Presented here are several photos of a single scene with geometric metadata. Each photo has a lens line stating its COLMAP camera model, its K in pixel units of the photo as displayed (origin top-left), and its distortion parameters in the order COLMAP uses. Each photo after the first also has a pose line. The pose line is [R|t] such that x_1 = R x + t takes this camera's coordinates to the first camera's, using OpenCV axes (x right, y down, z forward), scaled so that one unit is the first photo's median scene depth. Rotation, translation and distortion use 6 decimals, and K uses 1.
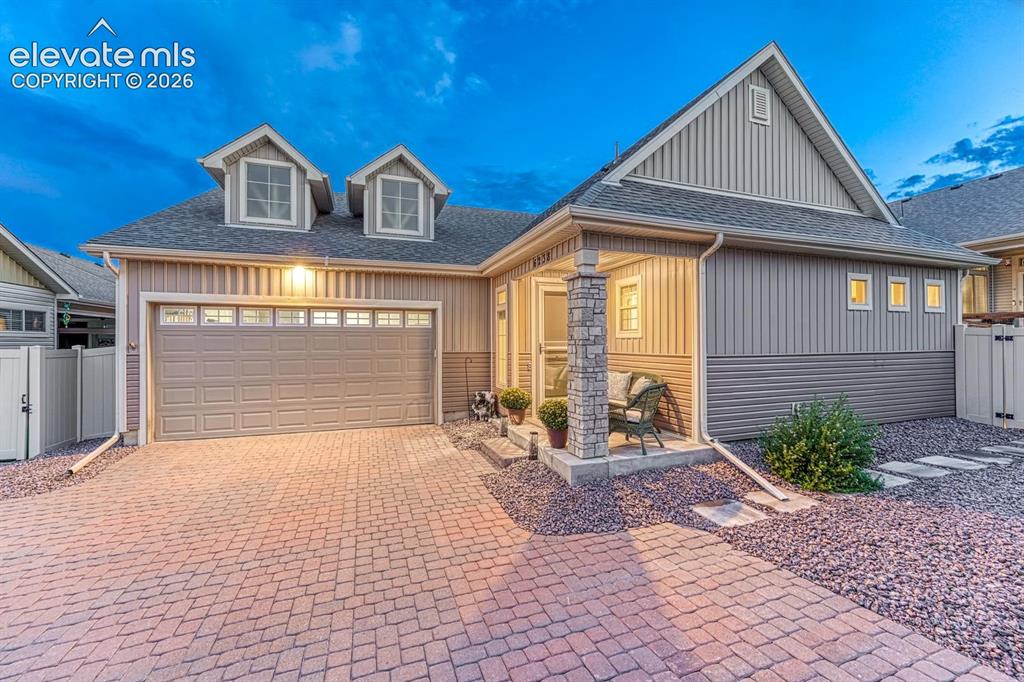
lens RADIAL K [[417.8, 0, 511.4], [0, 417.8, 335.1], [0, 0, 1]] dist [-0.001444, 0.000275]
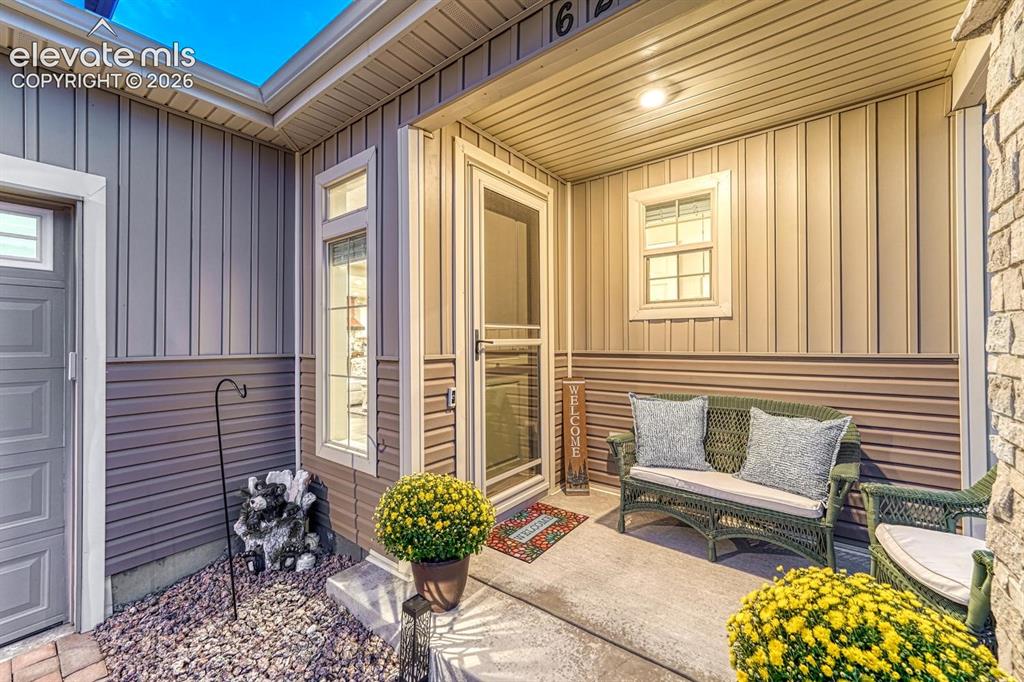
lens RADIAL K [[417.8, 0, 511.4], [0, 417.8, 335.1], [0, 0, 1]] dist [-0.001444, 0.000275]
pose [[0.842115, 0.006337, 0.539260, -0.098041], [-0.006912, 0.999976, -0.000957, 0.024190], [-0.539253, -0.002921, 0.842139, 0.679923]]
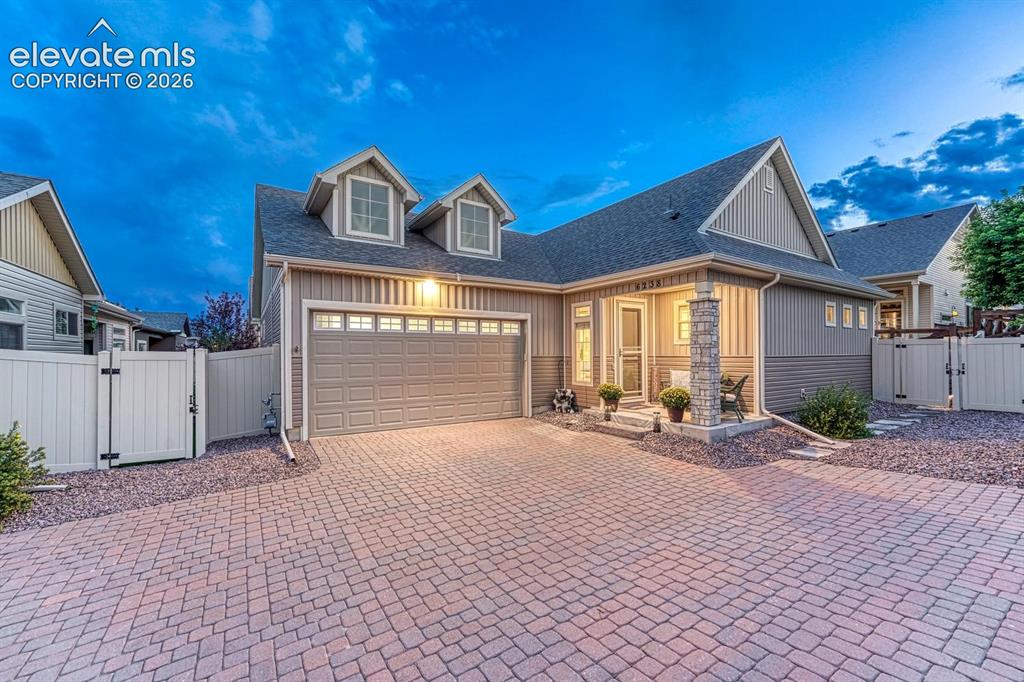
lens RADIAL K [[426.1, 0, 513.0], [0, 426.1, 344.6], [0, 0, 1]] dist [0.000452, 0.000108]
pose [[0.971796, 0.005757, 0.235753, -0.549773], [-0.004954, 0.999980, -0.003997, 0.014276], [-0.235772, 0.002717, 0.971805, -0.181426]]
